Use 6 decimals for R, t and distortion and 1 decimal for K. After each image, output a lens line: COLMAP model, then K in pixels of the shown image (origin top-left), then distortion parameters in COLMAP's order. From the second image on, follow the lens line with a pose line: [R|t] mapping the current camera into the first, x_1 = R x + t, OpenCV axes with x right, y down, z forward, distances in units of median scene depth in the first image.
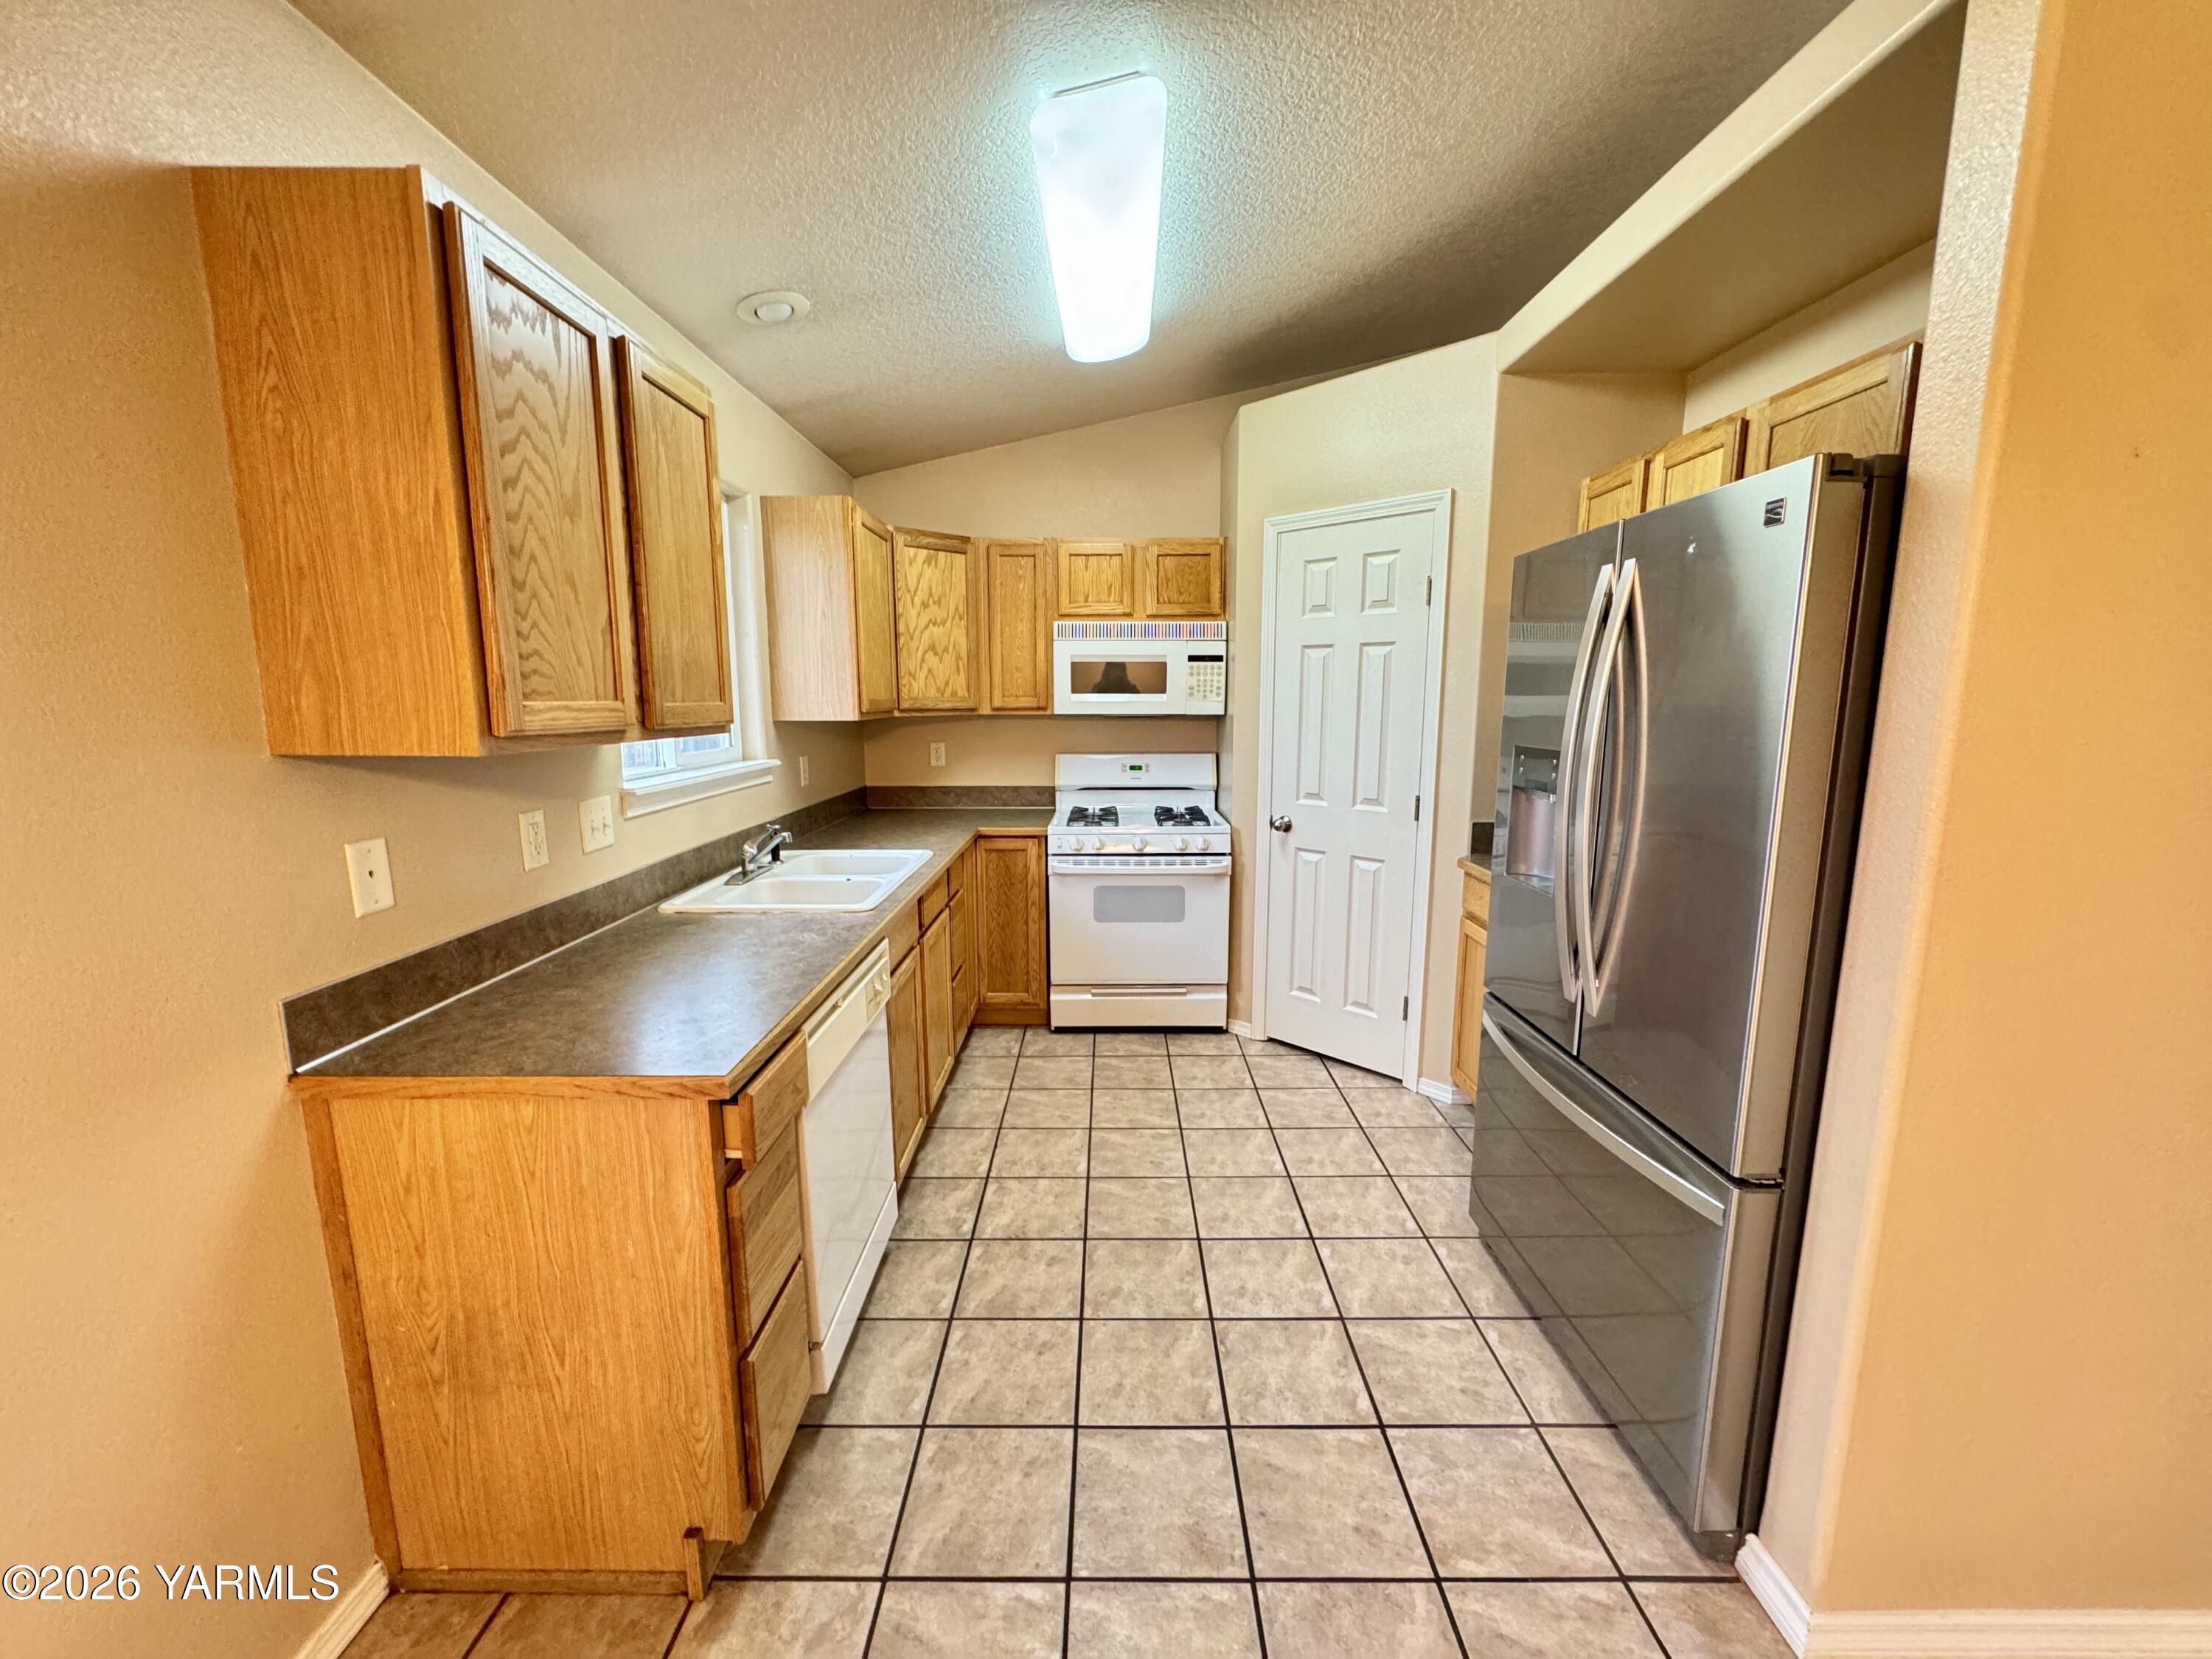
lens RADIAL K [[878.1, 0, 1109.0], [0, 878.1, 831.5], [0, 0, 1]] dist [-0.001724, 0.000195]
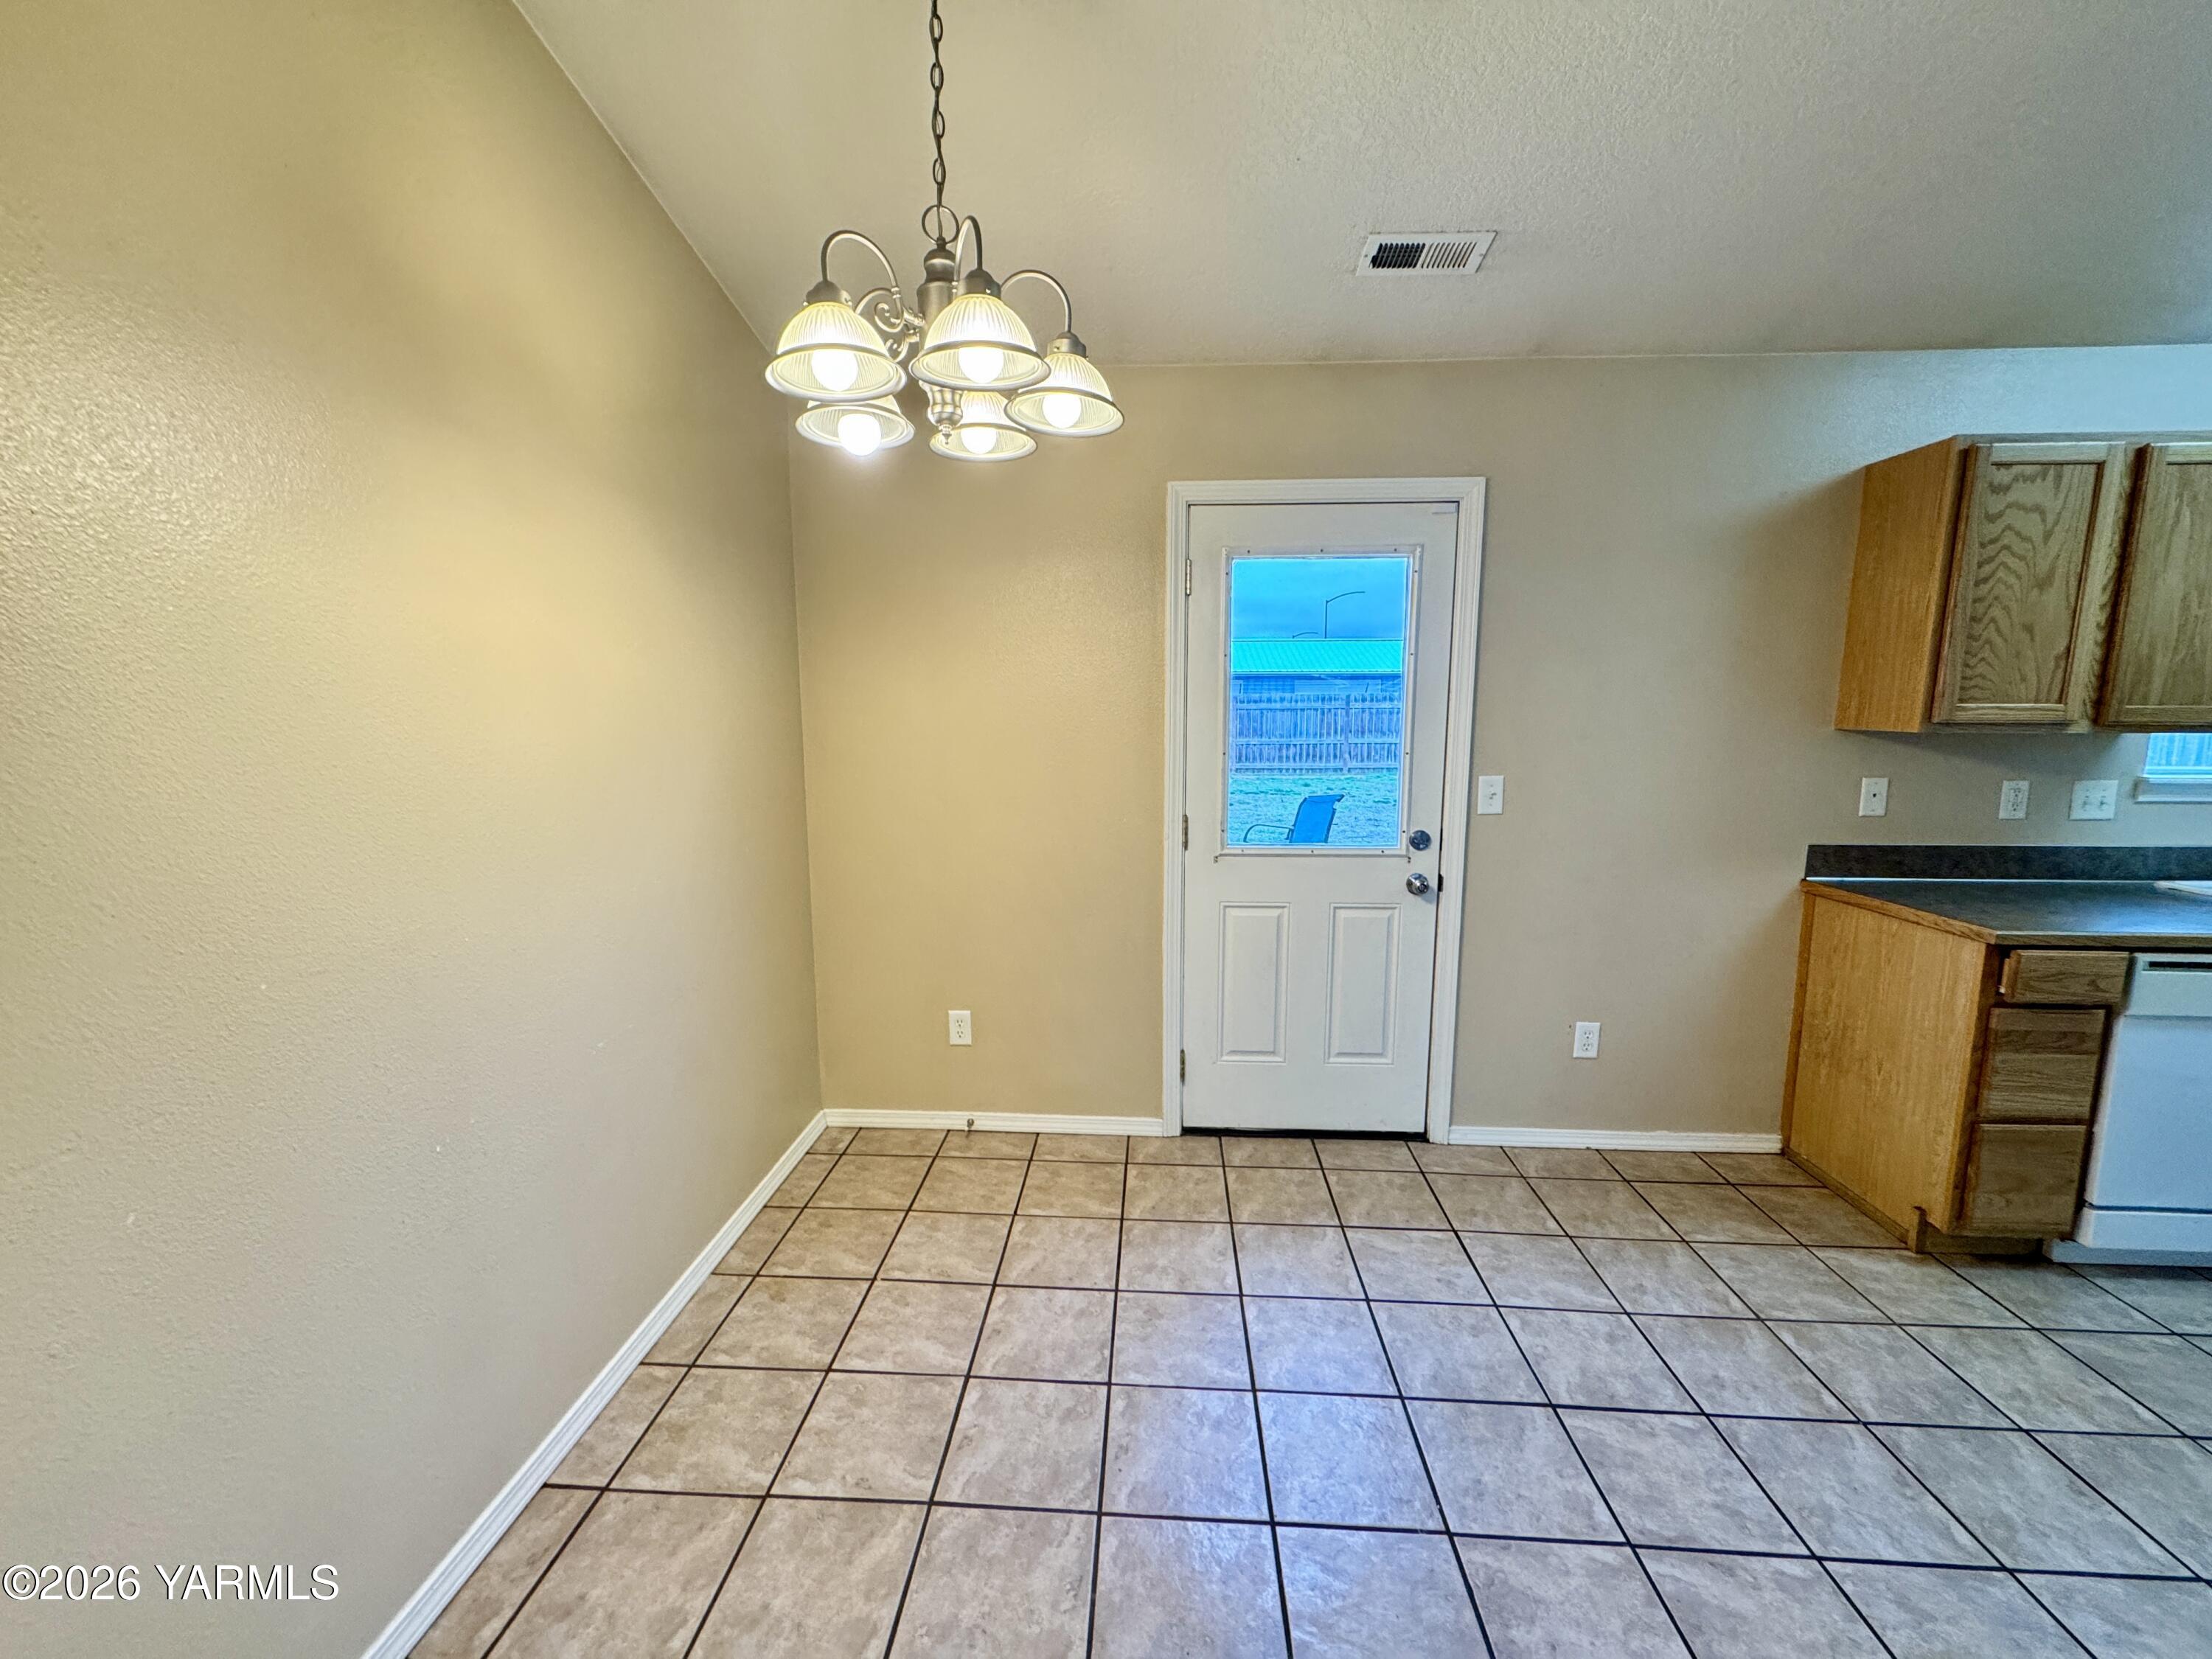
lens RADIAL K [[878.0, 0, 1102.5], [0, 878.0, 832.4], [0, 0, 1]] dist [-0.001381, -0.000114]
pose [[-0.059630, 0.139683, -0.988399, 0.505532], [-0.151945, 0.977353, 0.147289, 0.044699], [0.986589, 0.158965, -0.037055, -0.248425]]
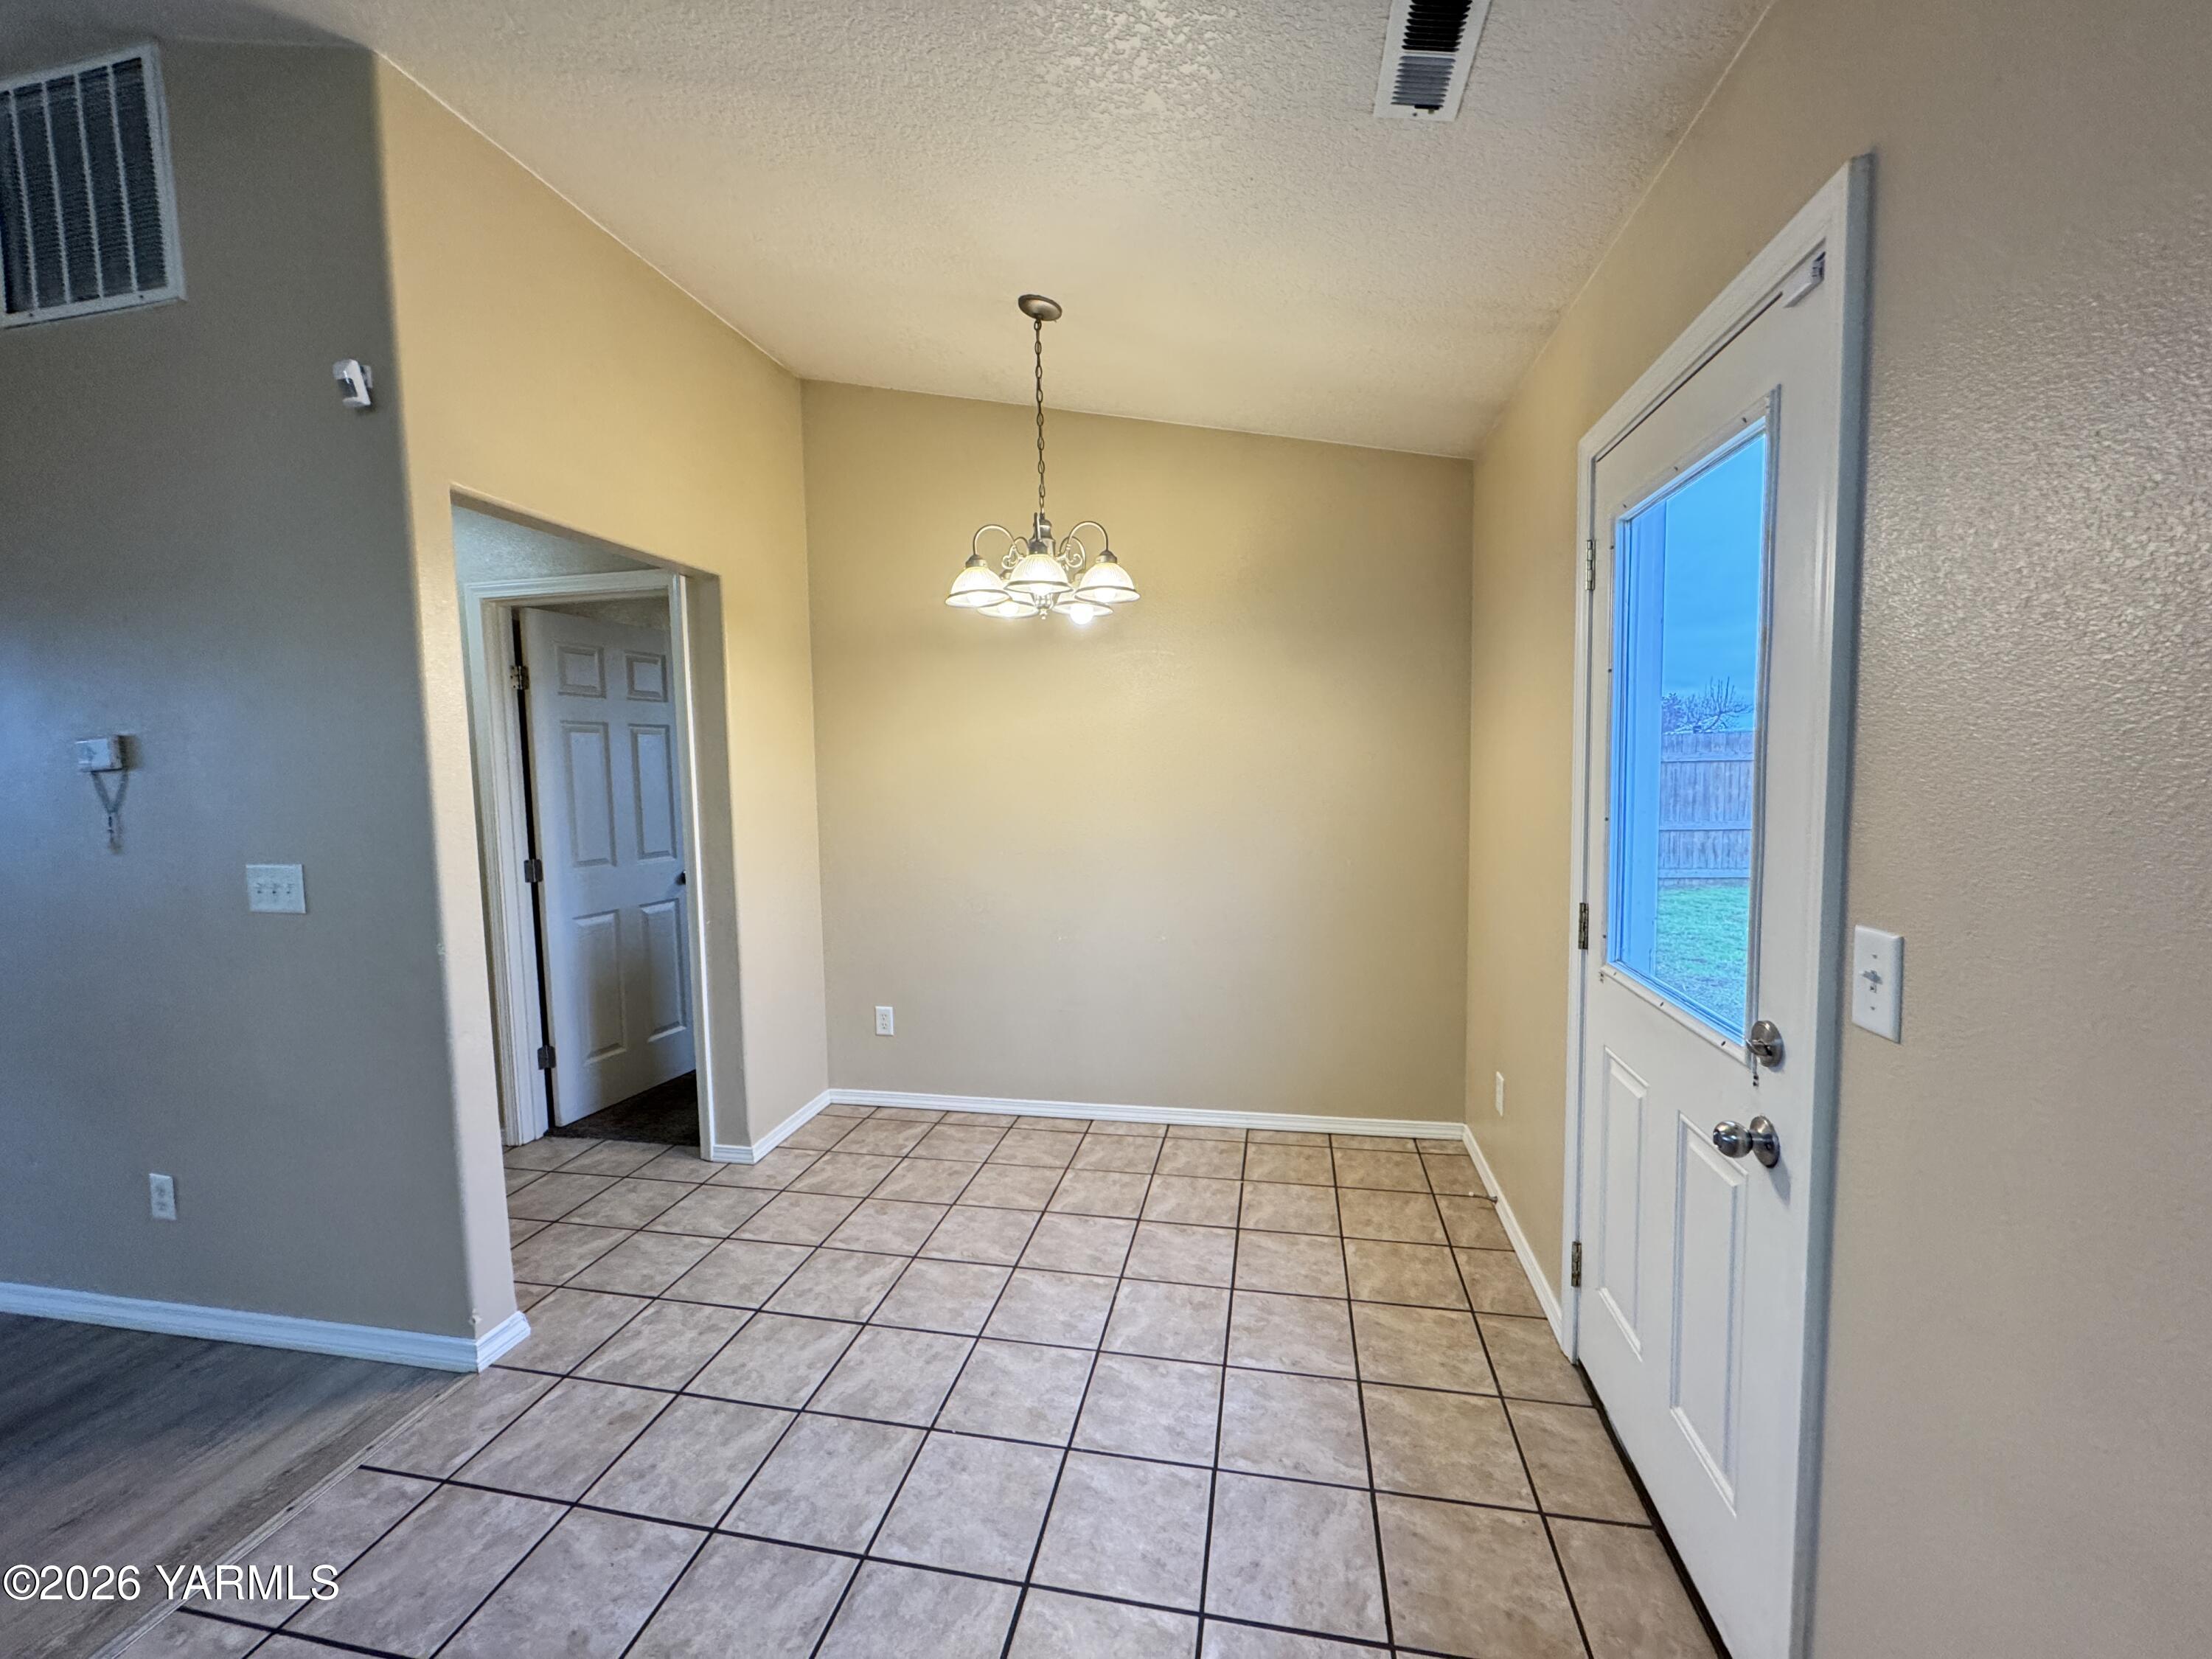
lens RADIAL K [[874.1, 0, 1106.0], [0, 874.1, 829.5], [0, 0, 1]] dist [-0.001812, -0.000415]
pose [[-0.980757, 0.006344, 0.195129, -0.163382], [0.051642, 0.972302, 0.227954, -0.061423], [-0.188278, 0.233644, -0.953919, 0.430956]]
